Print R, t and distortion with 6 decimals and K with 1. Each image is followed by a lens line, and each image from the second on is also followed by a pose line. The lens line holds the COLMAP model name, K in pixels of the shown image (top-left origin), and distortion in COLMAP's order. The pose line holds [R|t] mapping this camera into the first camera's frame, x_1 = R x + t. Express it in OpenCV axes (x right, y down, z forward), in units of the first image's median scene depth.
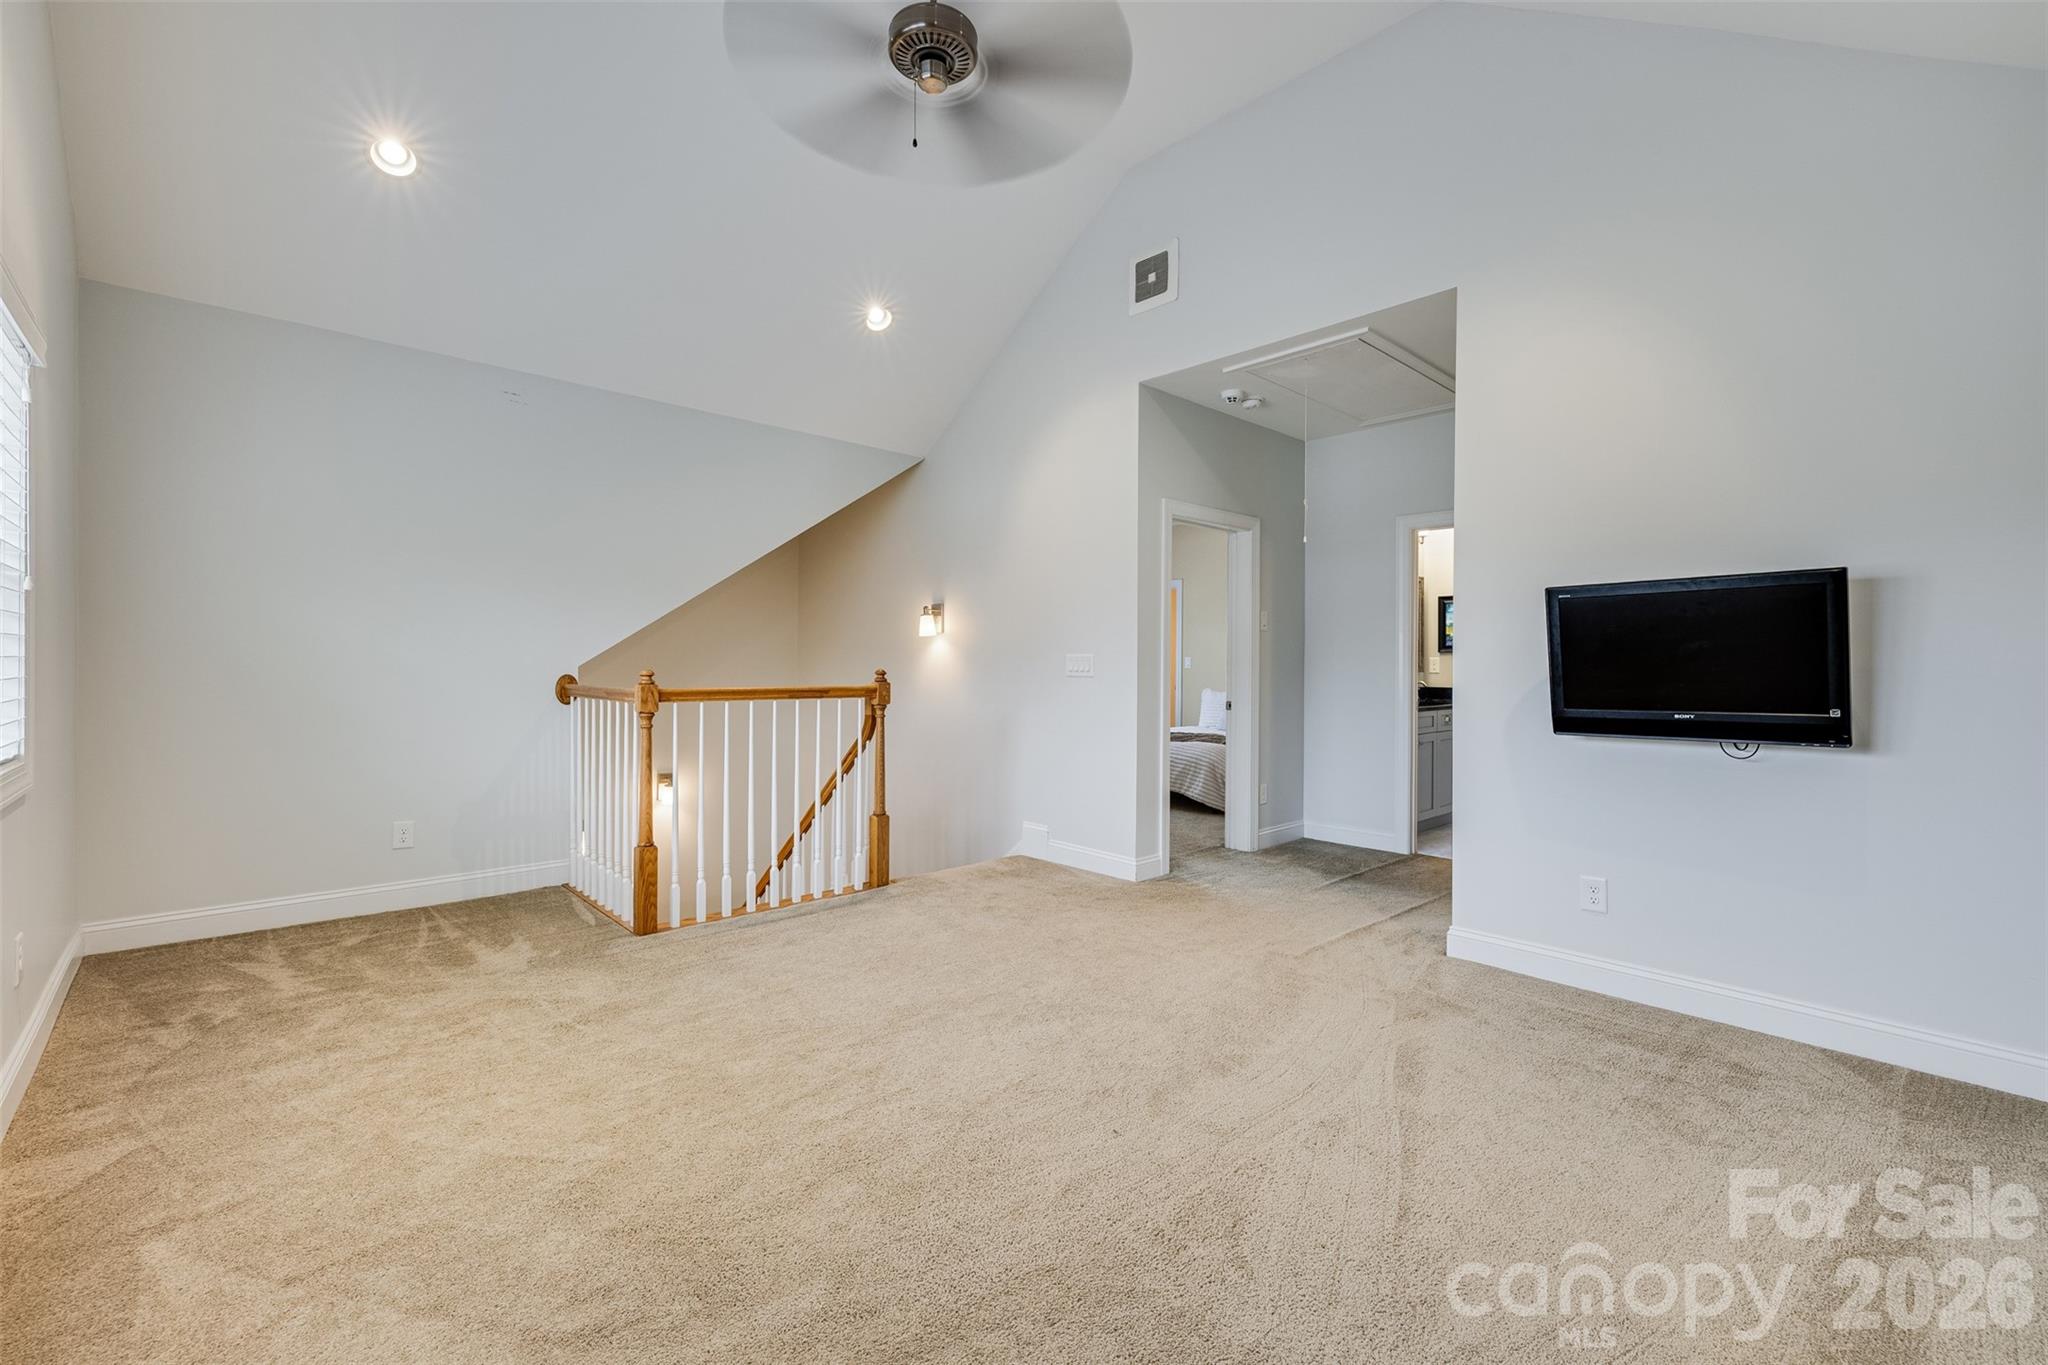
lens RADIAL K [[864.2, 0, 1021.7], [0, 864.2, 673.6], [0, 0, 1]] dist [0.000894, 0.000100]
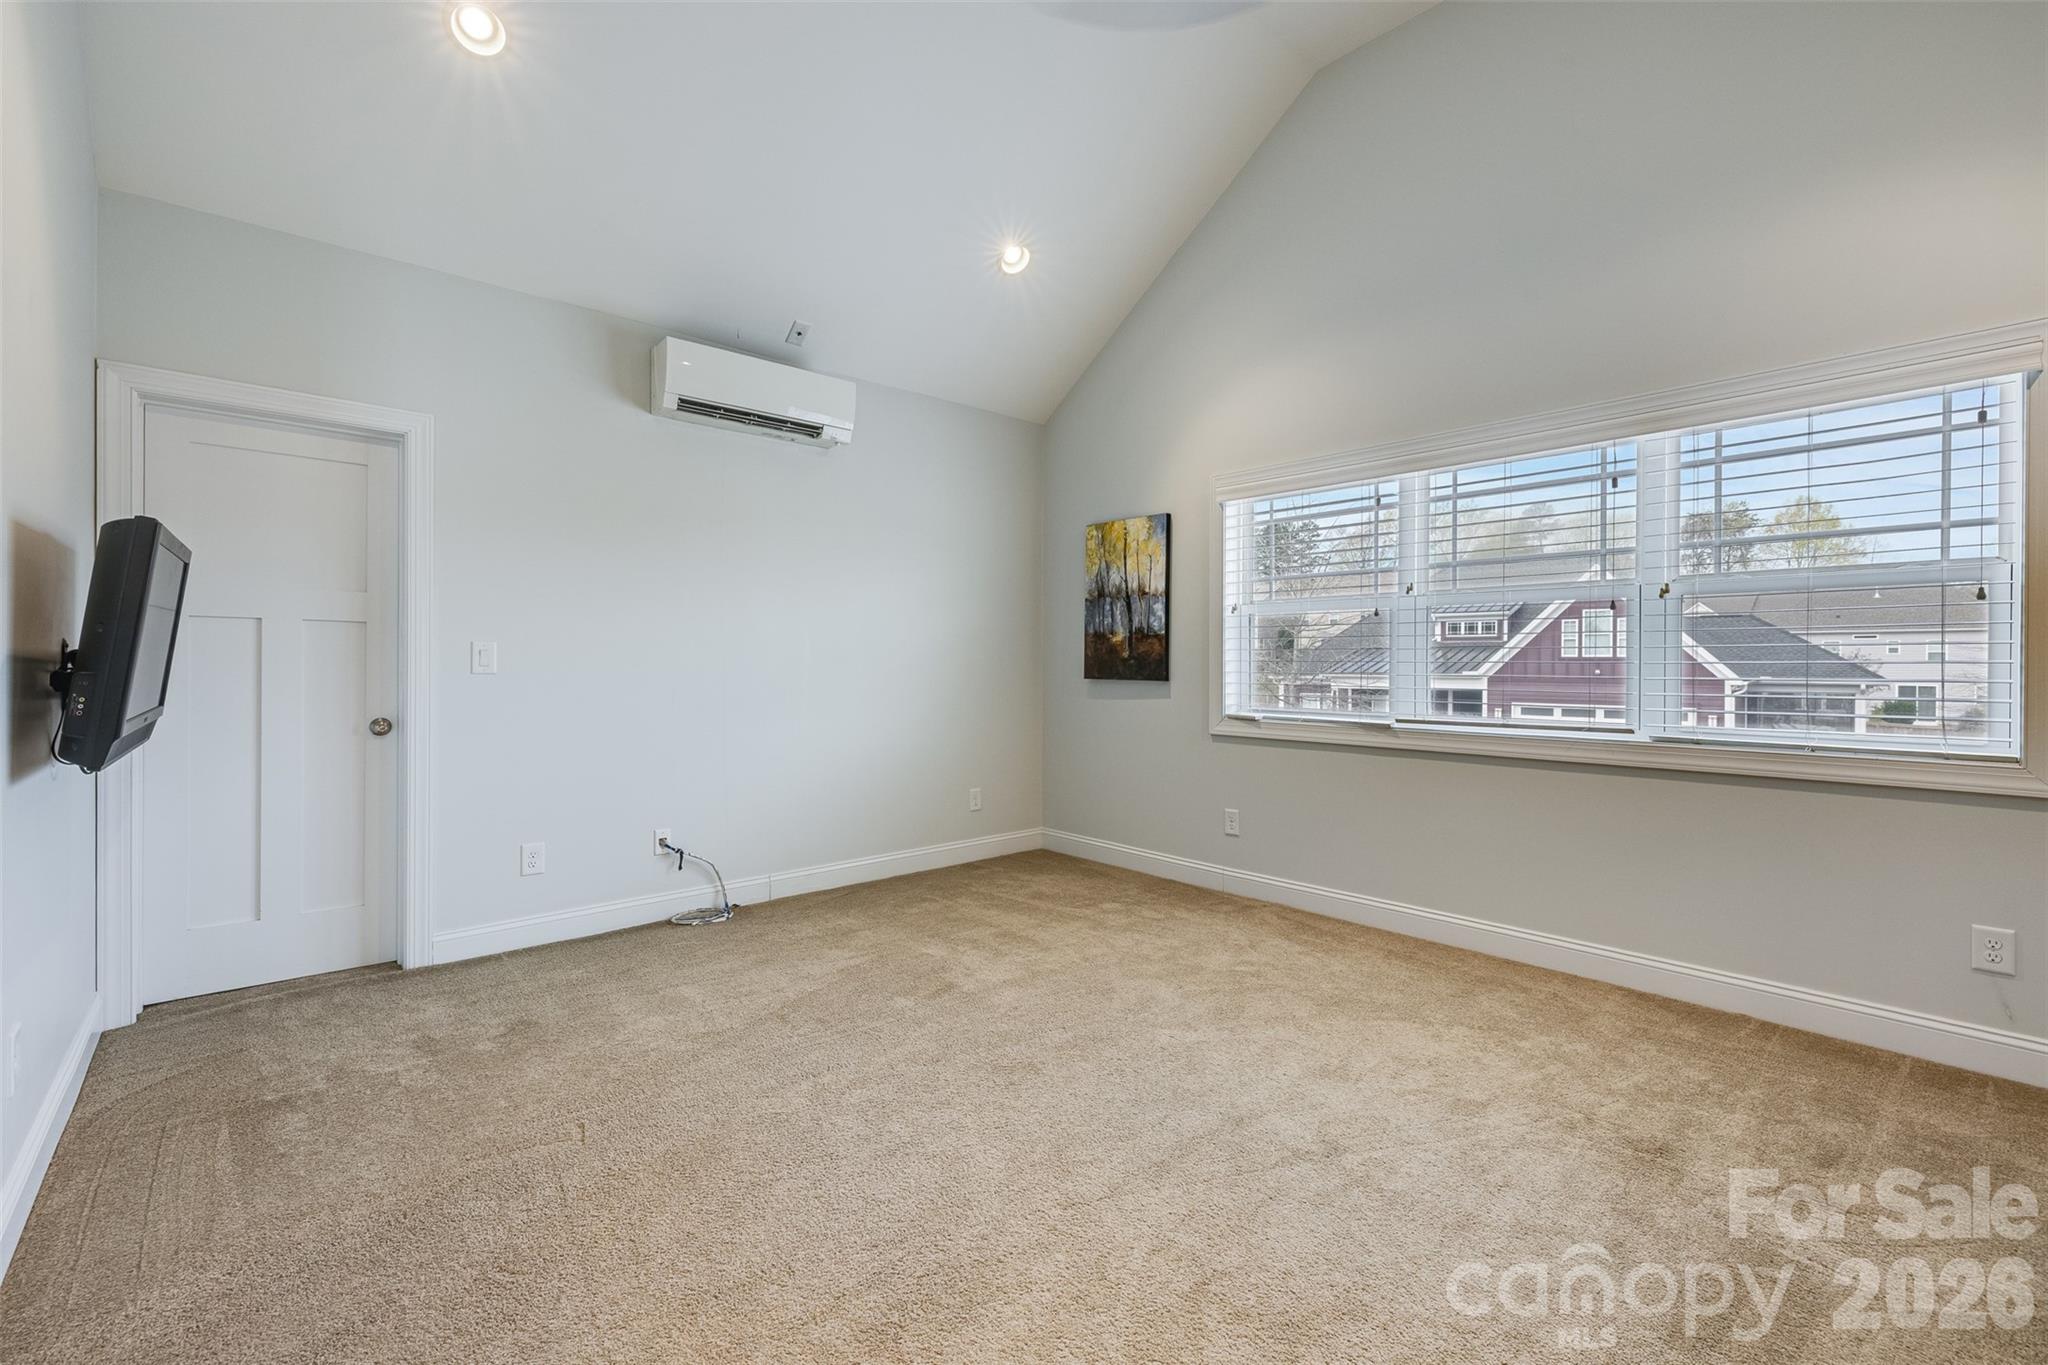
lens RADIAL K [[864.2, 0, 1026.3], [0, 864.2, 677.7], [0, 0, 1]] dist [0.000894, 0.000100]
pose [[0.999885, 0.001082, -0.015150, -0.198565], [-0.001006, 0.999987, 0.005007, 0.004872], [0.015155, -0.004991, 0.999873, 0.192977]]
